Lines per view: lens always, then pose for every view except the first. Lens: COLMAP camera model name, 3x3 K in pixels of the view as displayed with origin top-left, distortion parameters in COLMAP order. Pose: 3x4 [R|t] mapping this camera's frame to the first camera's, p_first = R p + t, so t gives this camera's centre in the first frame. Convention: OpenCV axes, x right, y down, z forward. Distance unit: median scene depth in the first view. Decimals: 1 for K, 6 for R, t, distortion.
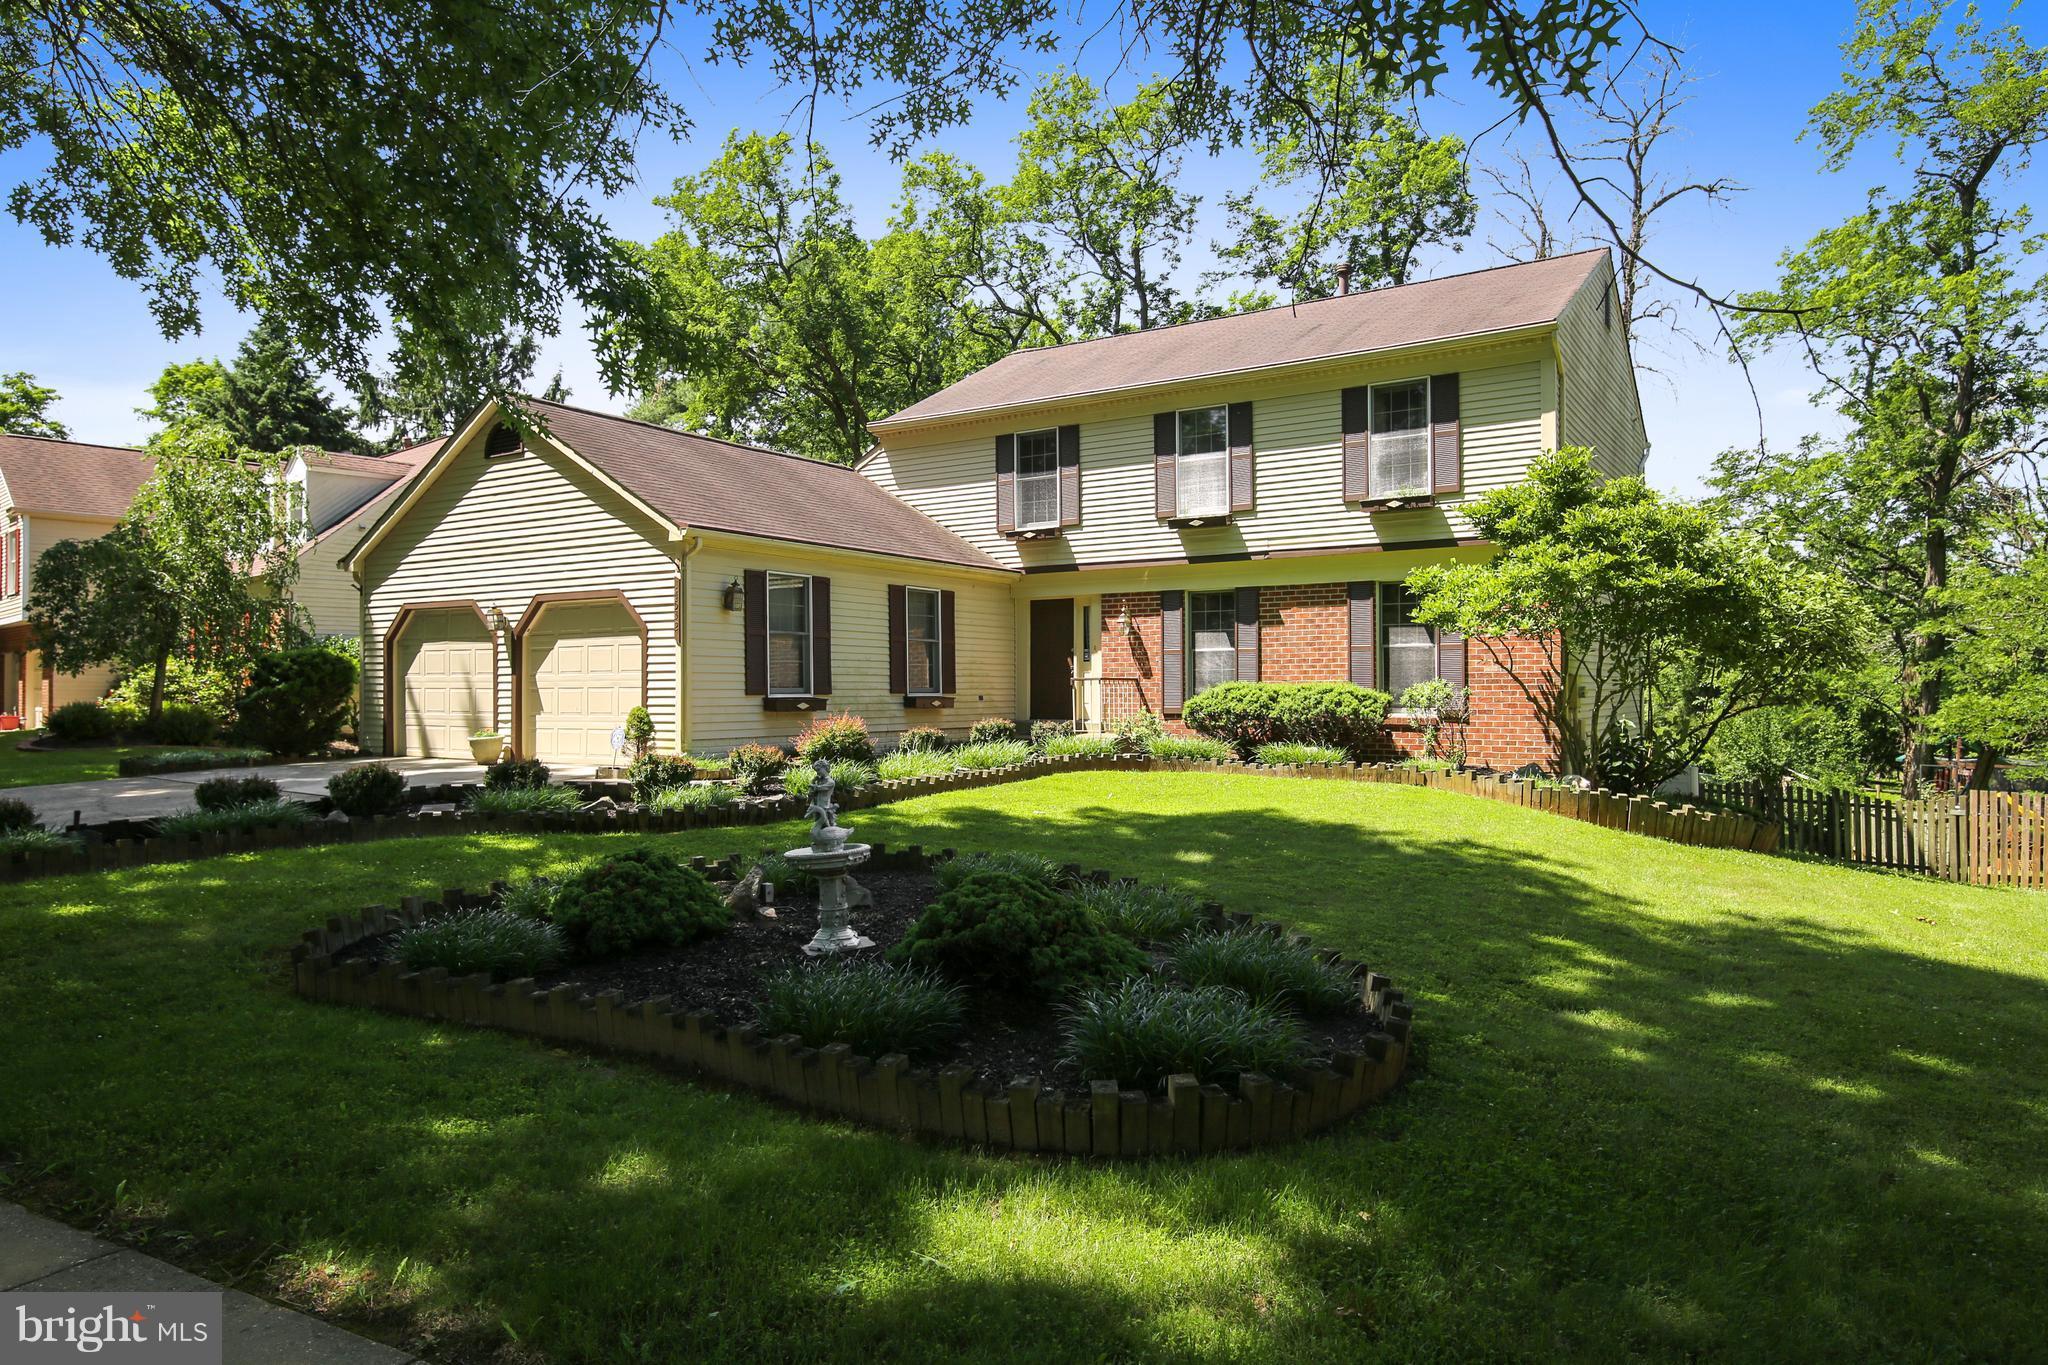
lens RADIAL K [[1265.5, 0, 1023.5], [0, 1265.5, 683.0], [0, 0, 1]] dist [0.004224, -0.000683]
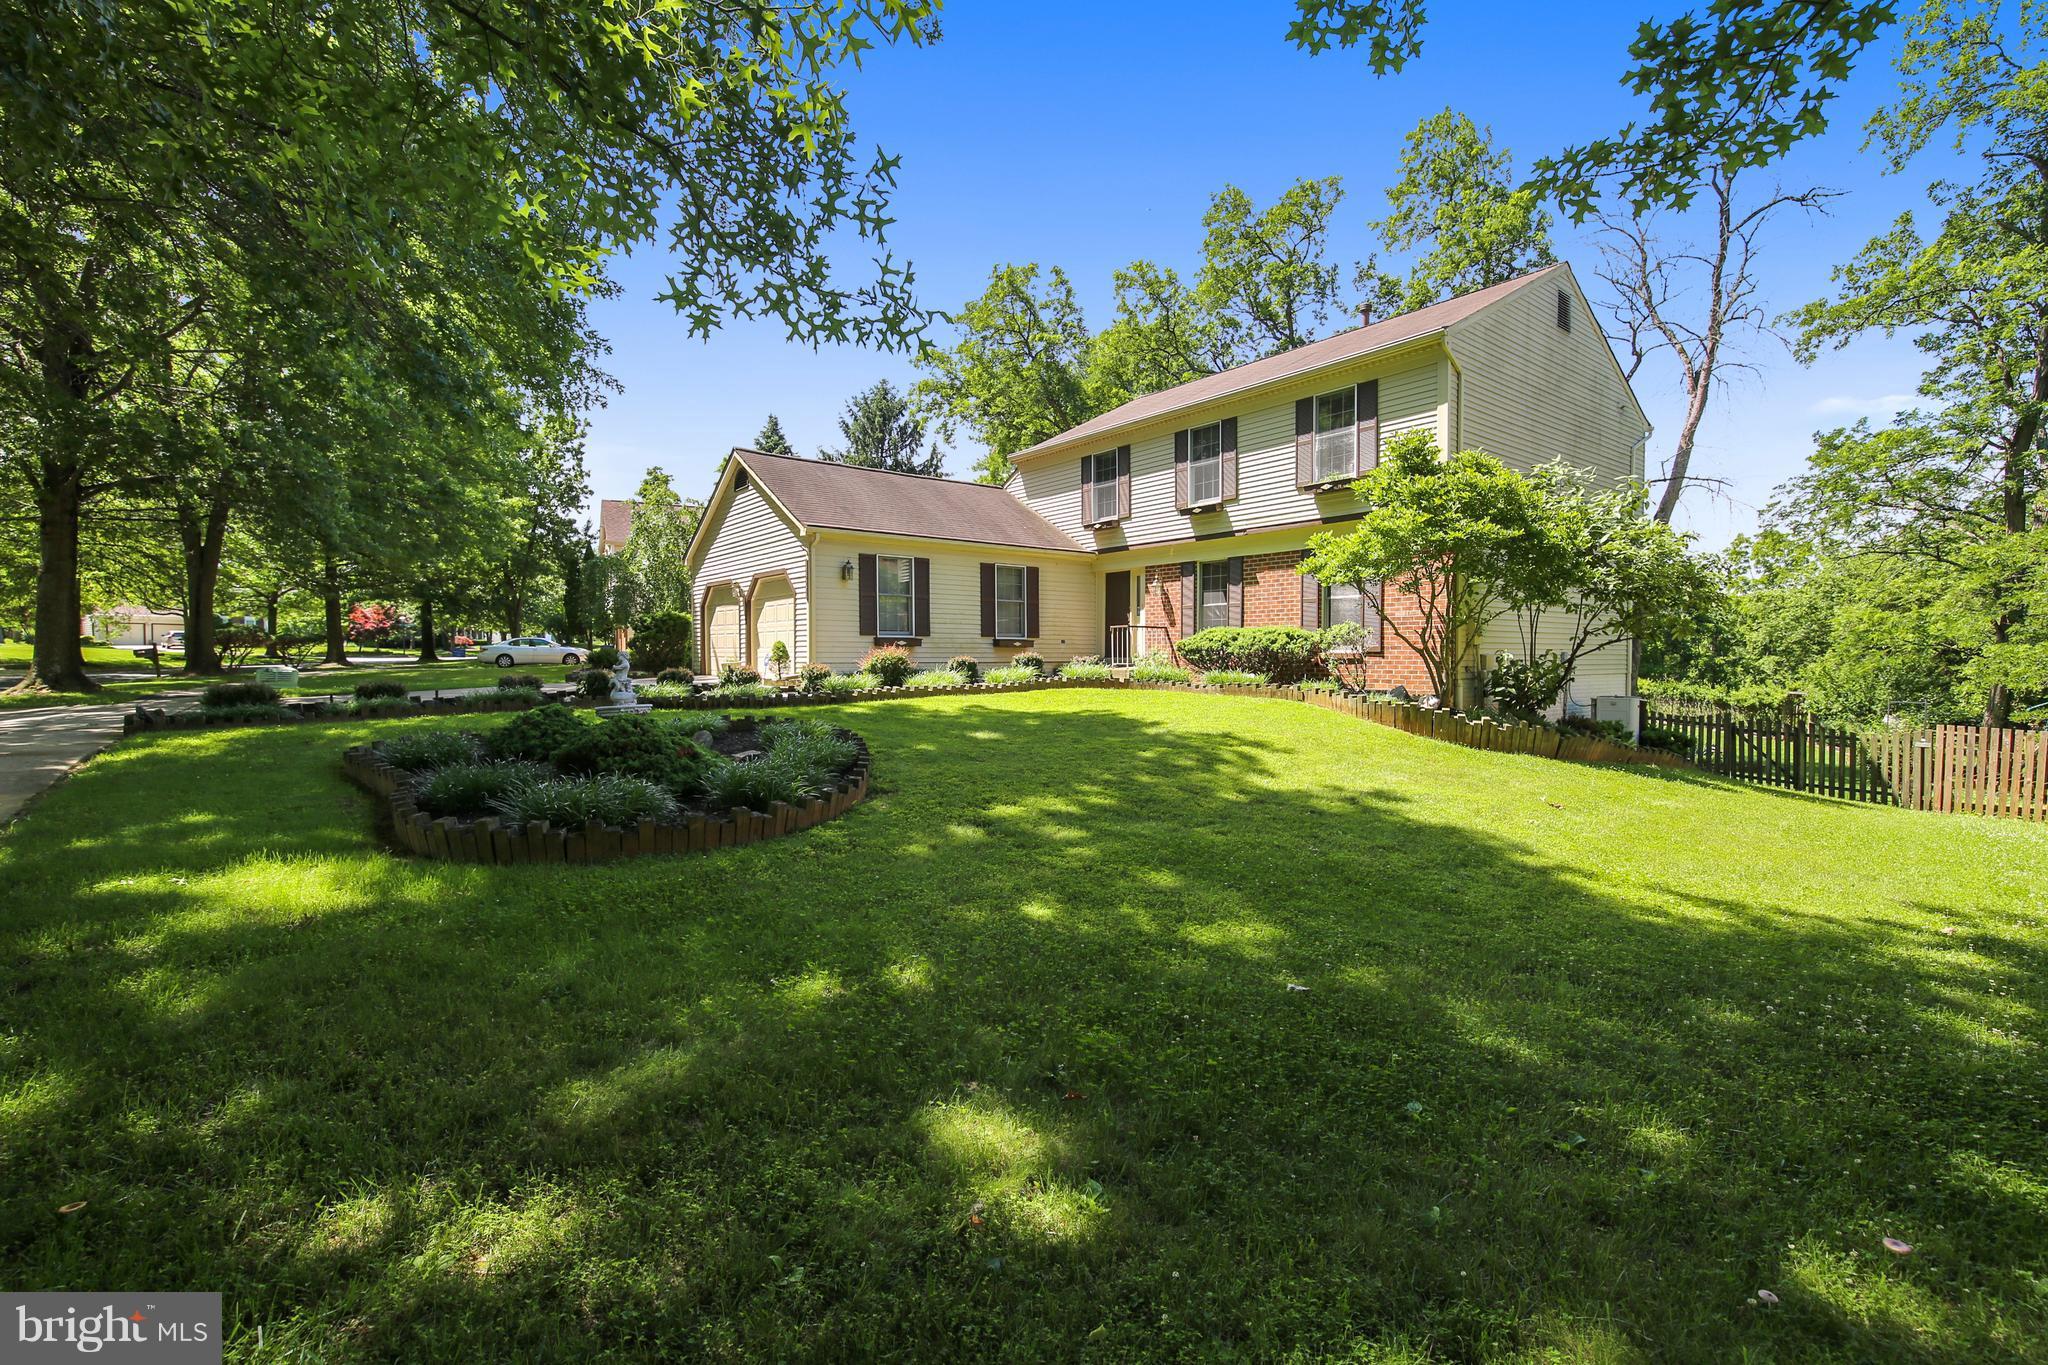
lens RADIAL K [[879.2, 0, 1025.4], [0, 879.2, 688.0], [0, 0, 1]] dist [-0.001259, -0.002453]
pose [[0.946184, 0.014916, -0.323286, 0.264546], [-0.001015, 0.999069, 0.043126, 0.022768], [0.323628, -0.040477, 0.945318, 0.039671]]
